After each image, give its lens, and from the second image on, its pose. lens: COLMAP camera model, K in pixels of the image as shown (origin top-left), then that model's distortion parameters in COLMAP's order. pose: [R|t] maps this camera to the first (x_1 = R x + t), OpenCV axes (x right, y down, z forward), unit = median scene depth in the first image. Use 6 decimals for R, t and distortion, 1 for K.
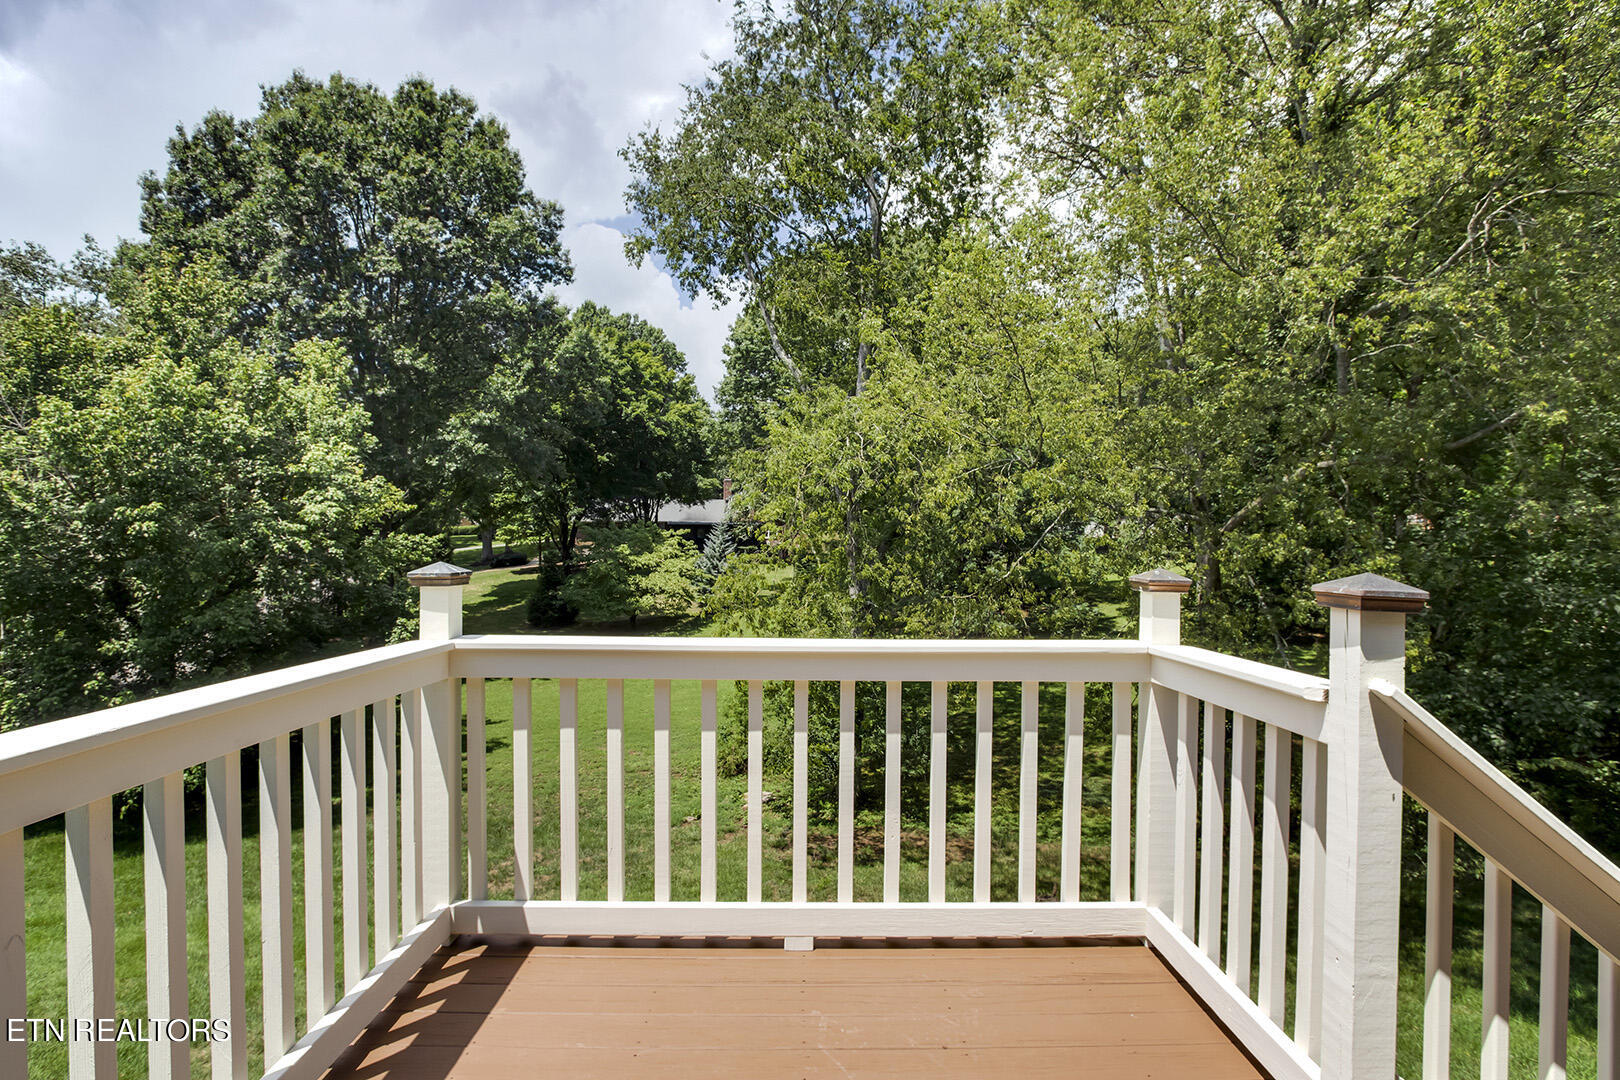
lens RADIAL K [[765.1, 0, 806.3], [0, 765.1, 546.9], [0, 0, 1]] dist [-0.005855, -0.000449]
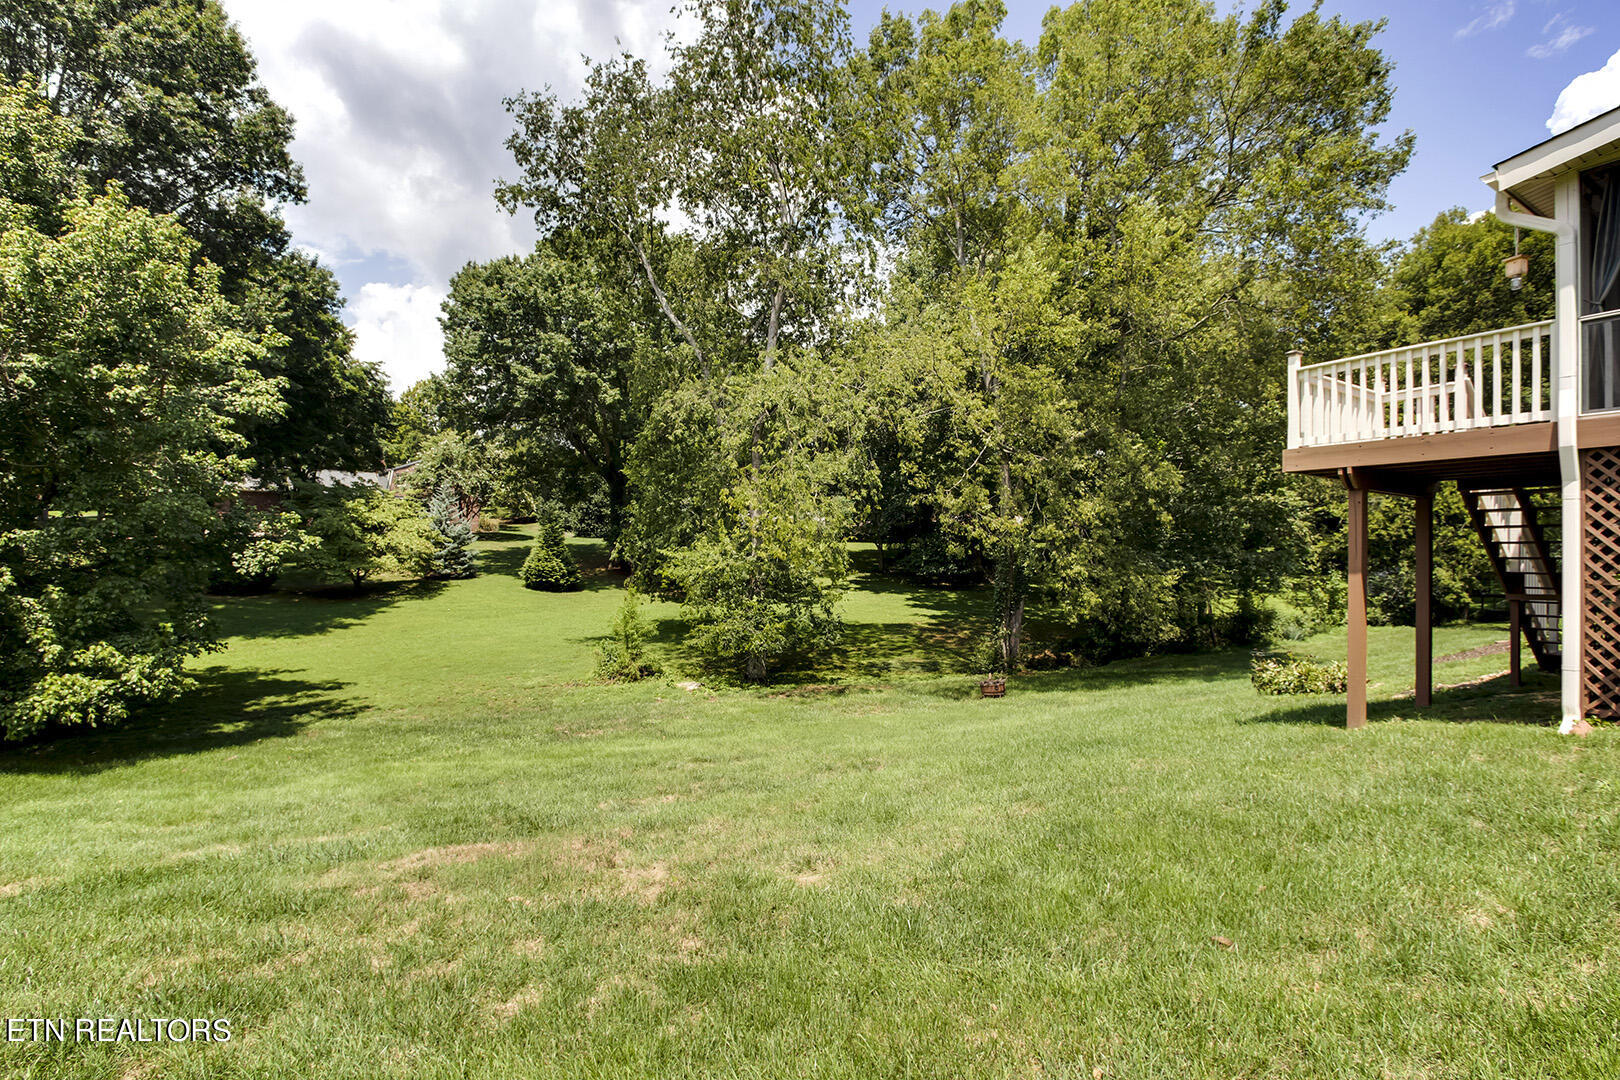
lens RADIAL K [[765.1, 0, 801.0], [0, 765.1, 547.5], [0, 0, 1]] dist [-0.005855, -0.000449]
pose [[0.844295, 0.007411, 0.535828, -0.290492], [-0.000183, 0.999908, -0.013542, 0.069638], [-0.535879, 0.011335, 0.844219, -0.061326]]
